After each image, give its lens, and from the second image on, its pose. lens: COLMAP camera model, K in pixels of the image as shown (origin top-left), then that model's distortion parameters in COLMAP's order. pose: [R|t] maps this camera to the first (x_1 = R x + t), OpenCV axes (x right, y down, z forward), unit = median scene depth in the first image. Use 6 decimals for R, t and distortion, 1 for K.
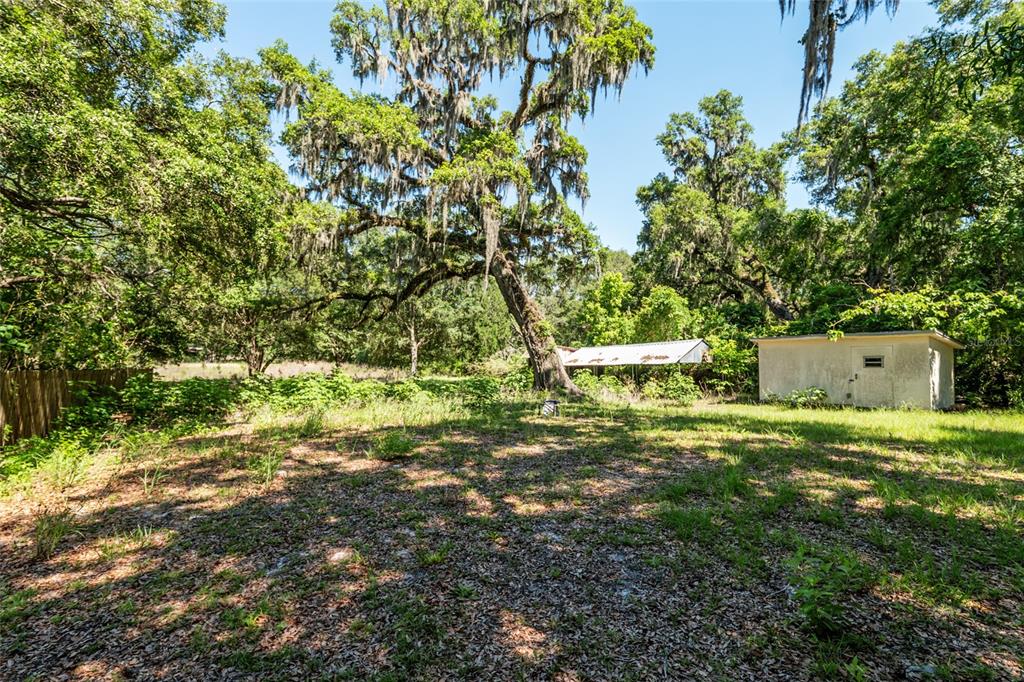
lens RADIAL K [[430.8, 0, 518.5], [0, 430.8, 341.7], [0, 0, 1]] dist [-0.009334, 0.000009]
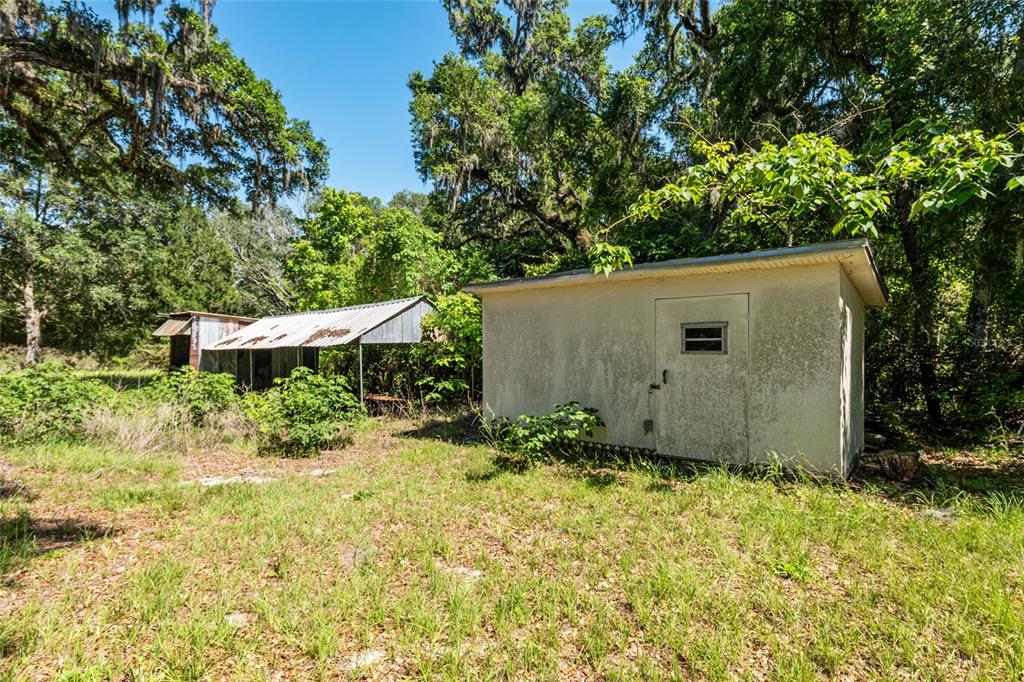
lens RADIAL K [[477.3, 0, 505.1], [0, 477.3, 343.6], [0, 0, 1]] dist [-0.001753, 0.000091]
pose [[0.958846, -0.011142, 0.283706, 0.270803], [-0.003779, 0.998640, 0.051990, 0.015342], [-0.283900, -0.050923, 0.957501, 0.323193]]
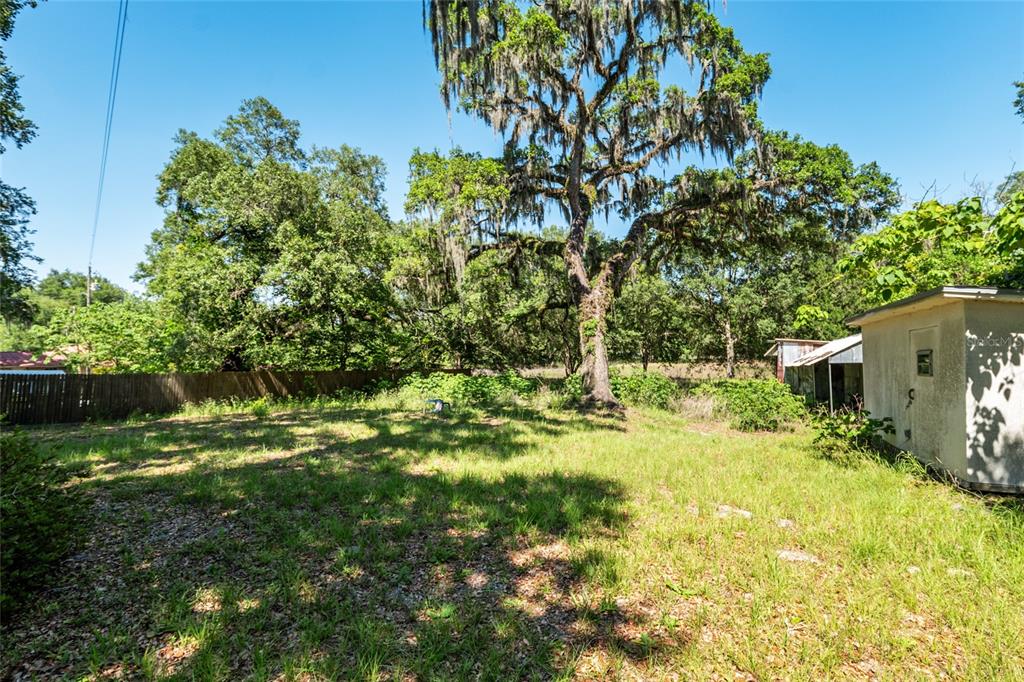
lens RADIAL K [[477.3, 0, 512.2], [0, 477.3, 343.1], [0, 0, 1]] dist [-0.001753, 0.000091]
pose [[0.529468, -0.047396, -0.847005, 0.518825], [0.058098, 0.998120, -0.019534, 0.004450], [0.846338, -0.038867, 0.531226, 0.169002]]
